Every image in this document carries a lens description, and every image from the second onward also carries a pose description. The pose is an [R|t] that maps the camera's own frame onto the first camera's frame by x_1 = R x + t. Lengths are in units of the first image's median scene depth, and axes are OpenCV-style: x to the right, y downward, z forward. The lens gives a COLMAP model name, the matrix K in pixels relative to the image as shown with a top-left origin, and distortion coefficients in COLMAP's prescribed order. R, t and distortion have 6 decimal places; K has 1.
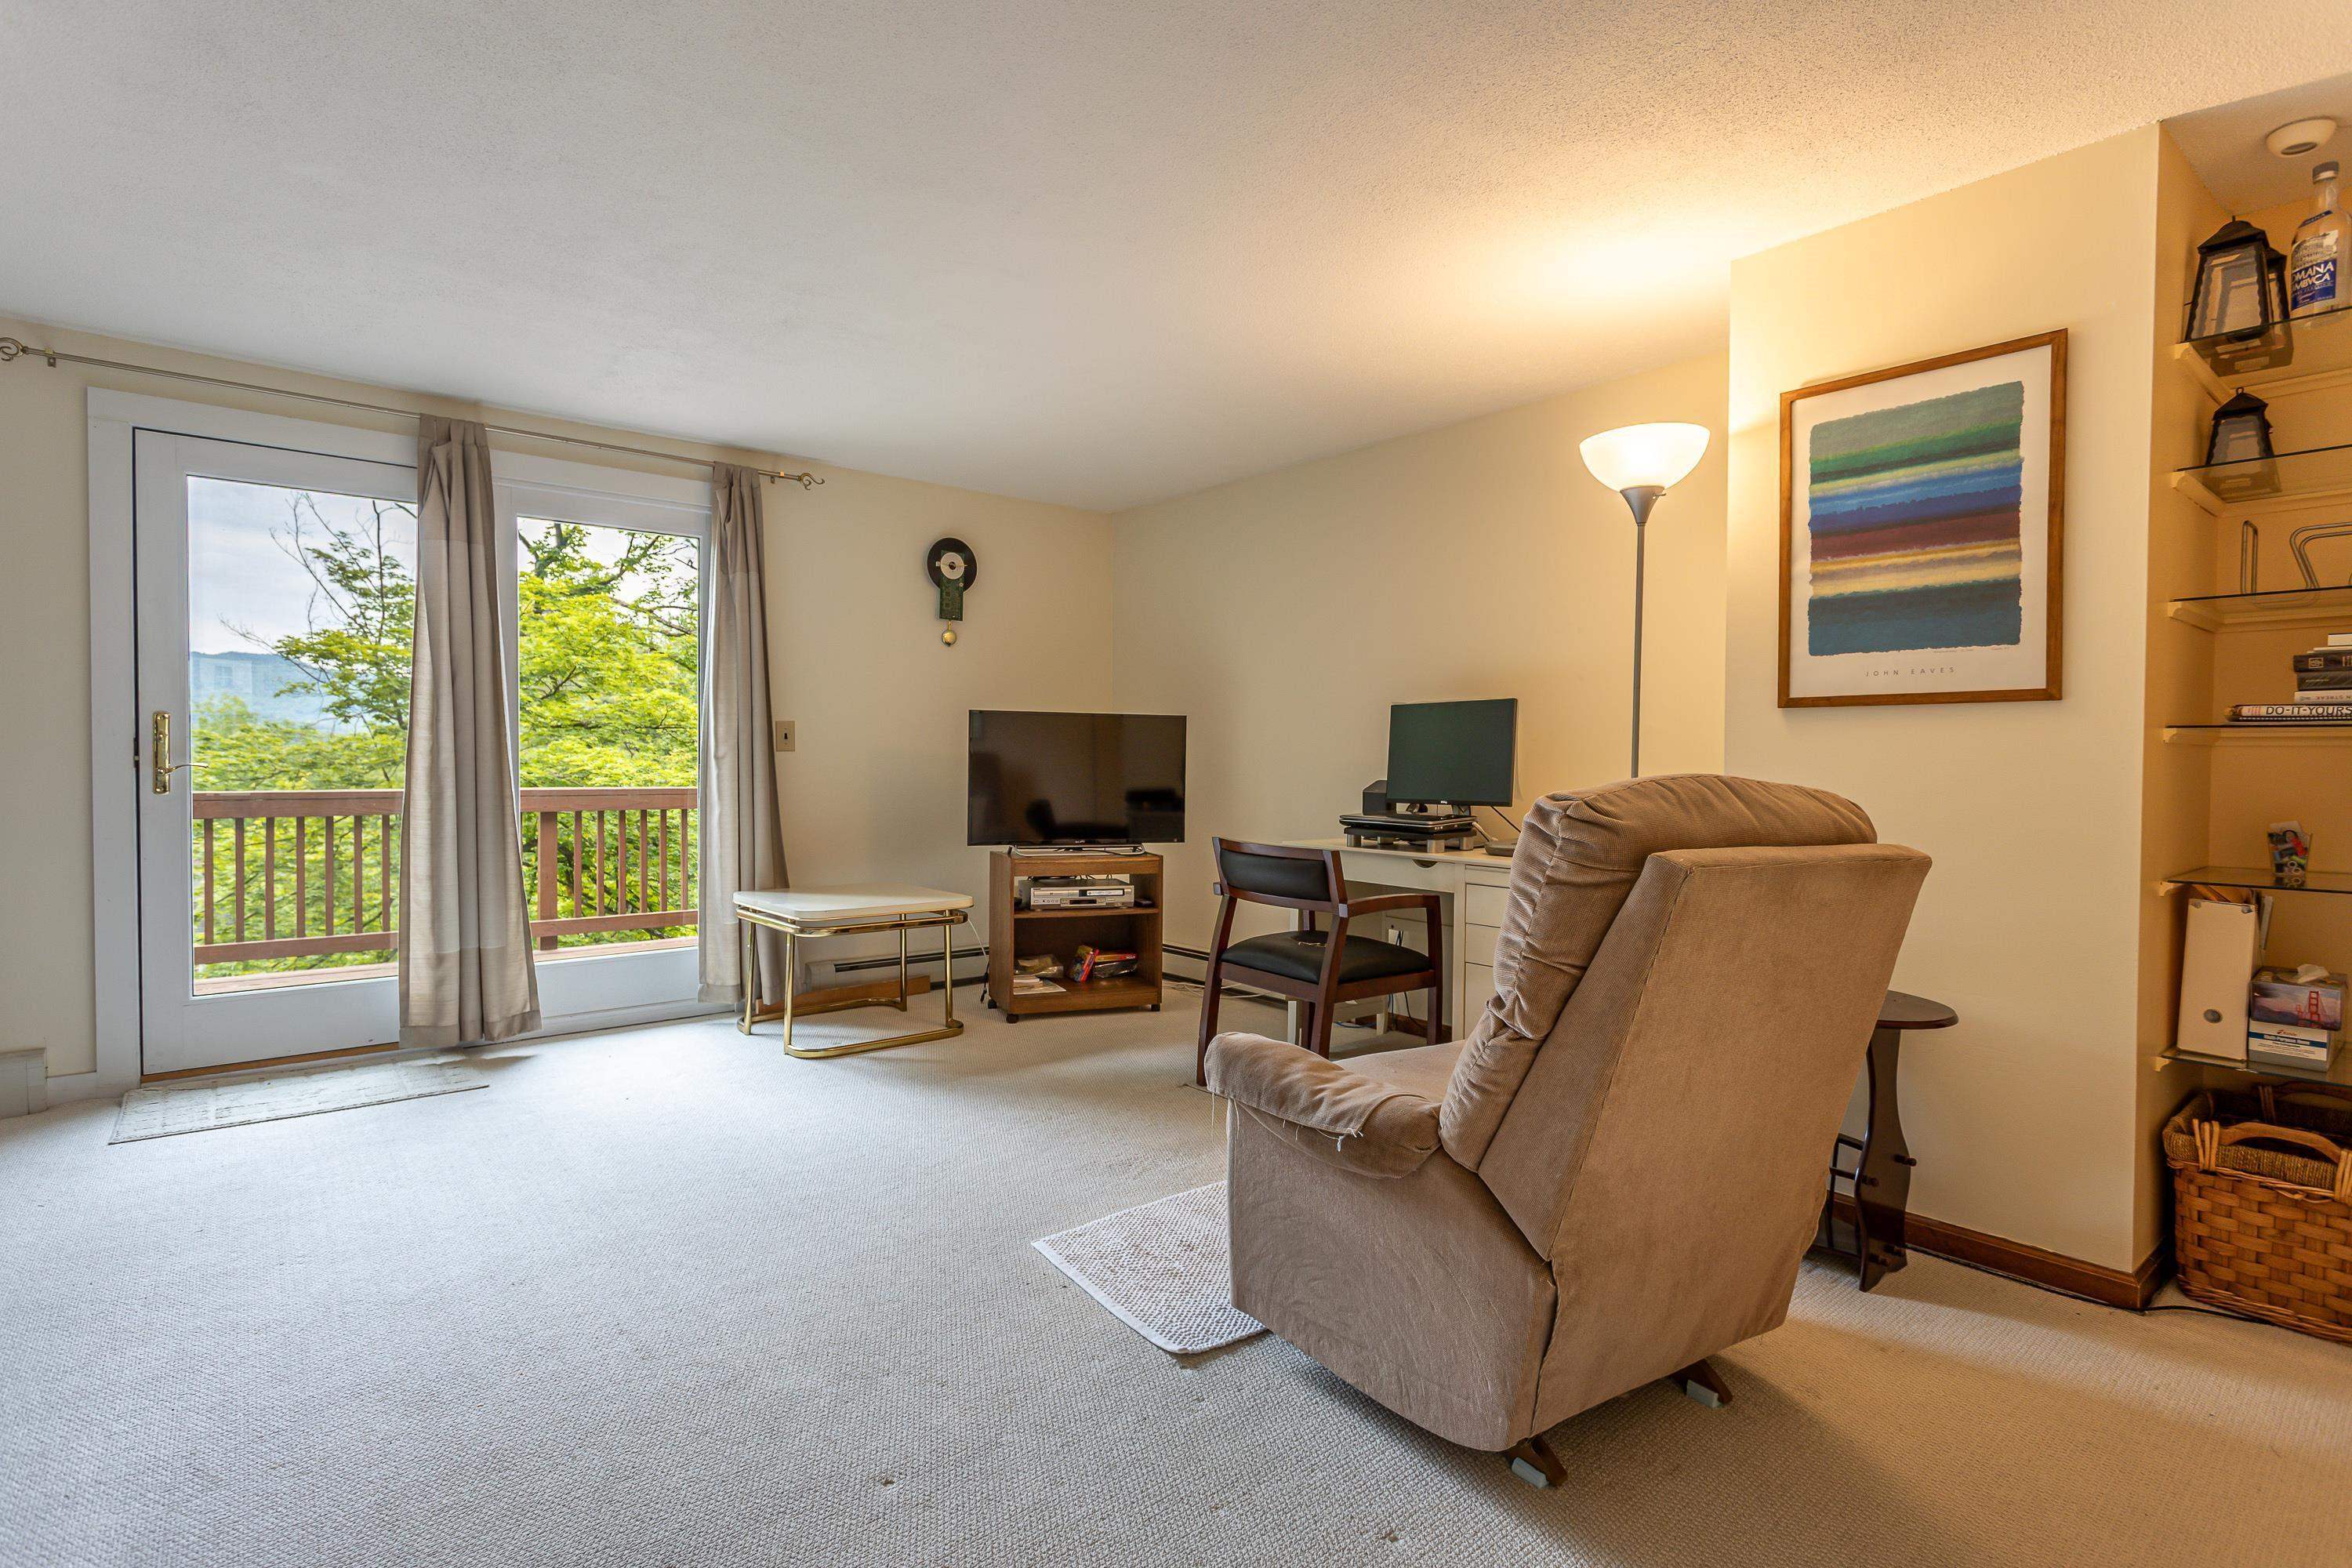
lens RADIAL K [[1145.9, 0, 1215.0], [0, 1145.9, 787.2], [0, 0, 1]] dist [-0.000650, 0.000427]
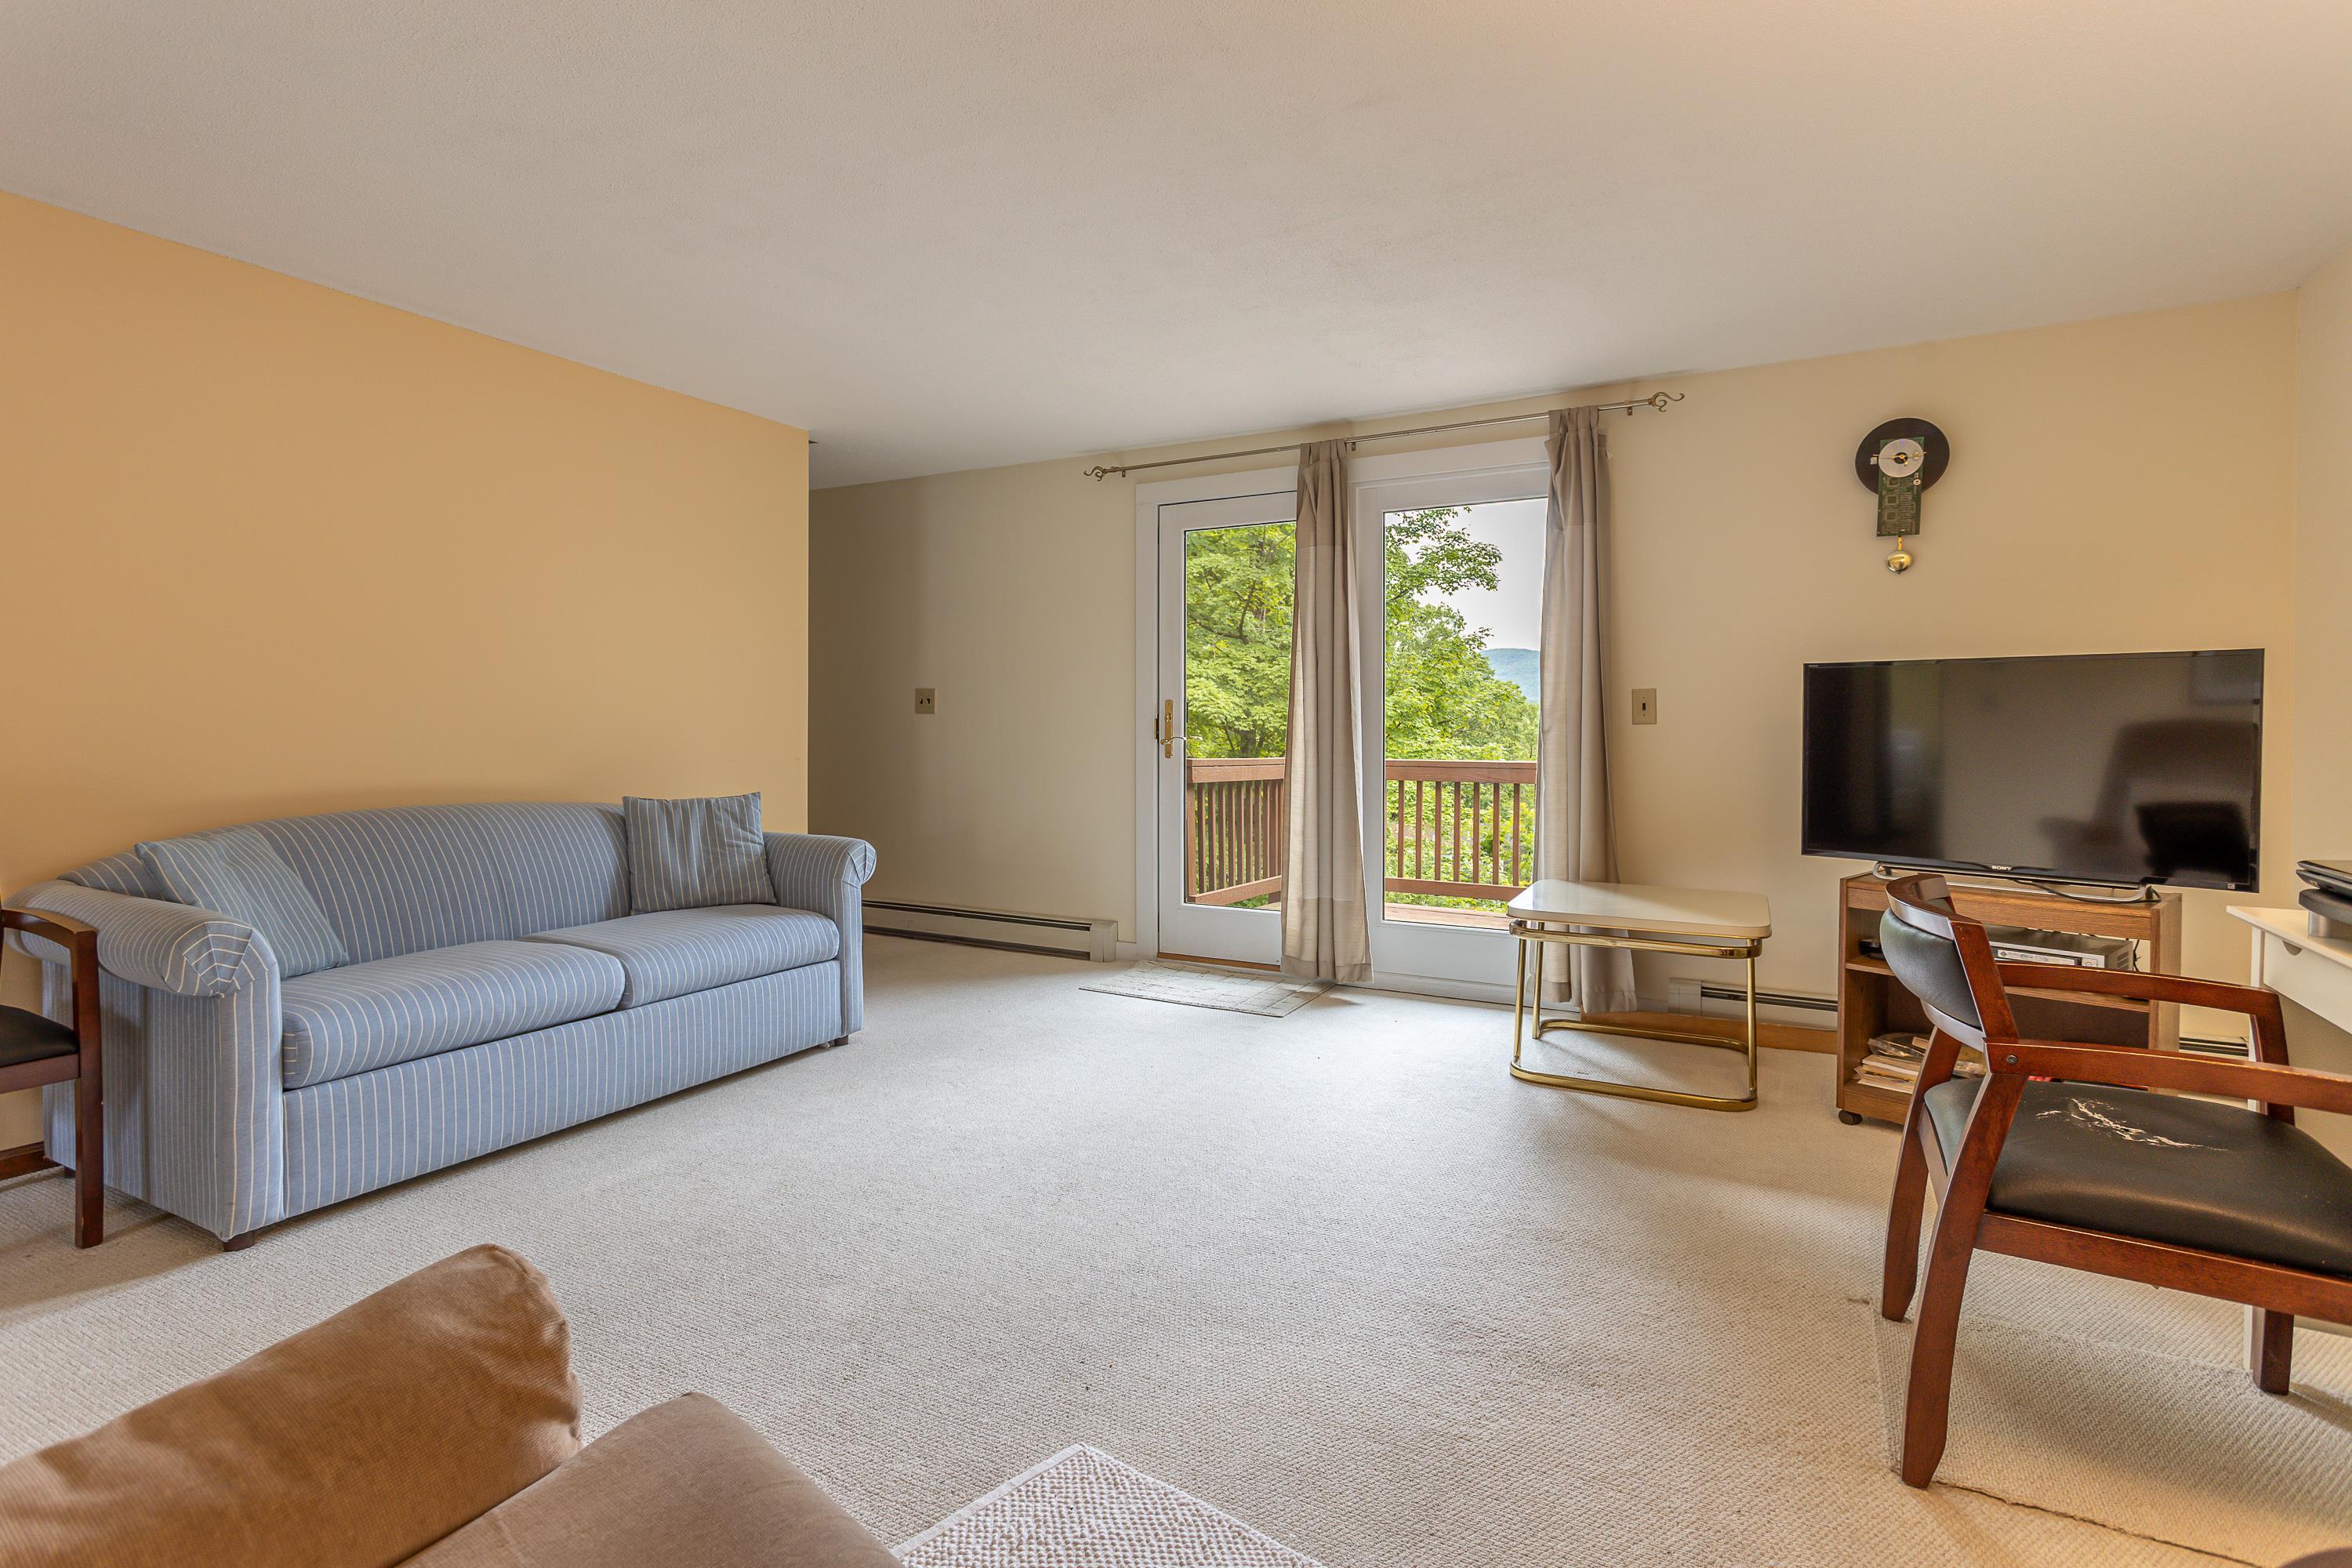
lens RADIAL K [[1151.7, 0, 1177.2], [0, 1151.7, 751.2], [0, 0, 1]] dist [0.003377, -0.000393]
pose [[0.339145, 0.013262, -0.940641, 0.330390], [-0.023563, 0.999707, 0.005599, -0.008164], [0.940439, 0.020265, 0.339358, 0.397640]]
